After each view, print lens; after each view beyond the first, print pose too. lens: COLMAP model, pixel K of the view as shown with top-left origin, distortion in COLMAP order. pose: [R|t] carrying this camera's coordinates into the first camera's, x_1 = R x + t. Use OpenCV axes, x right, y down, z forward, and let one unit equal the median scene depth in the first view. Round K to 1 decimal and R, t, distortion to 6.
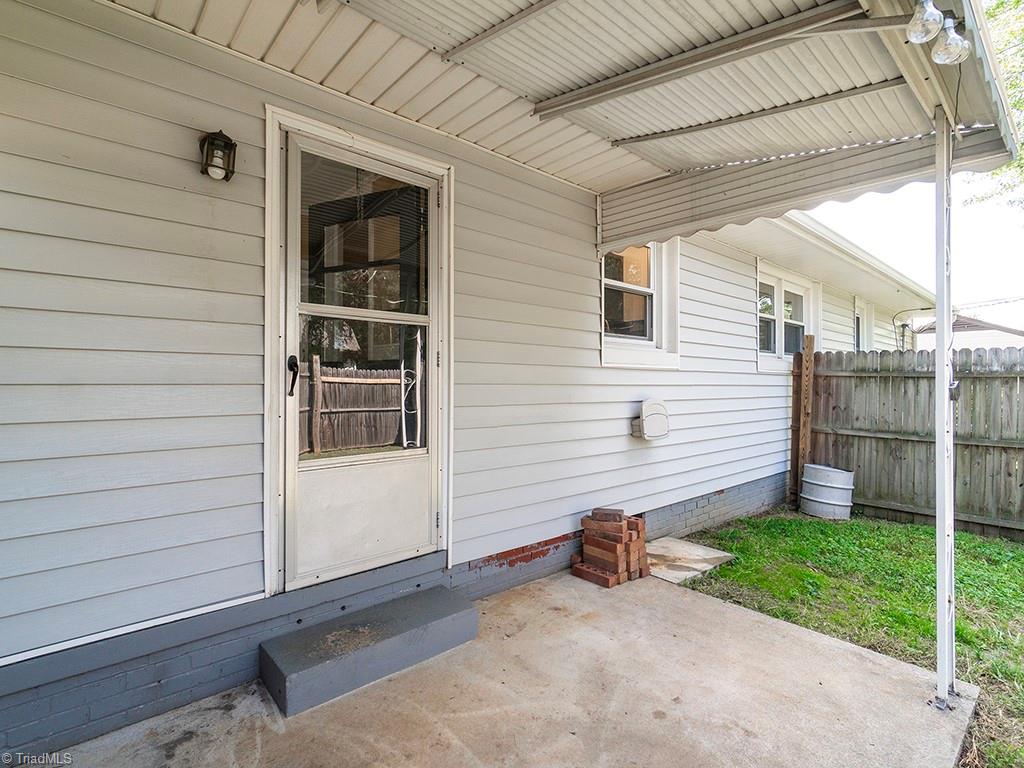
lens RADIAL K [[508.3, 0, 510.1], [0, 508.3, 375.8], [0, 0, 1]] dist [-0.011212, 0.003860]
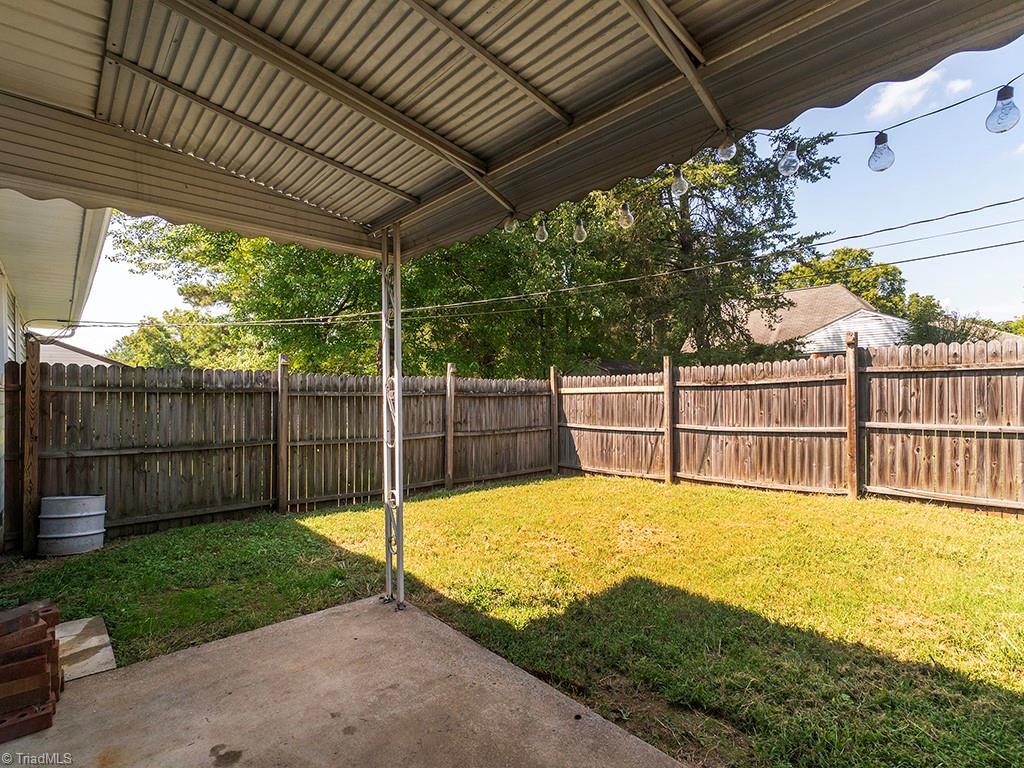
lens RADIAL K [[508.3, 0, 518.0], [0, 508.3, 394.6], [0, 0, 1]] dist [-0.011212, 0.003860]
pose [[-0.007802, -0.007400, 0.999942, -0.260173], [-0.003068, 0.999968, 0.007377, -0.003821], [-0.999965, -0.003010, -0.007825, 0.245107]]
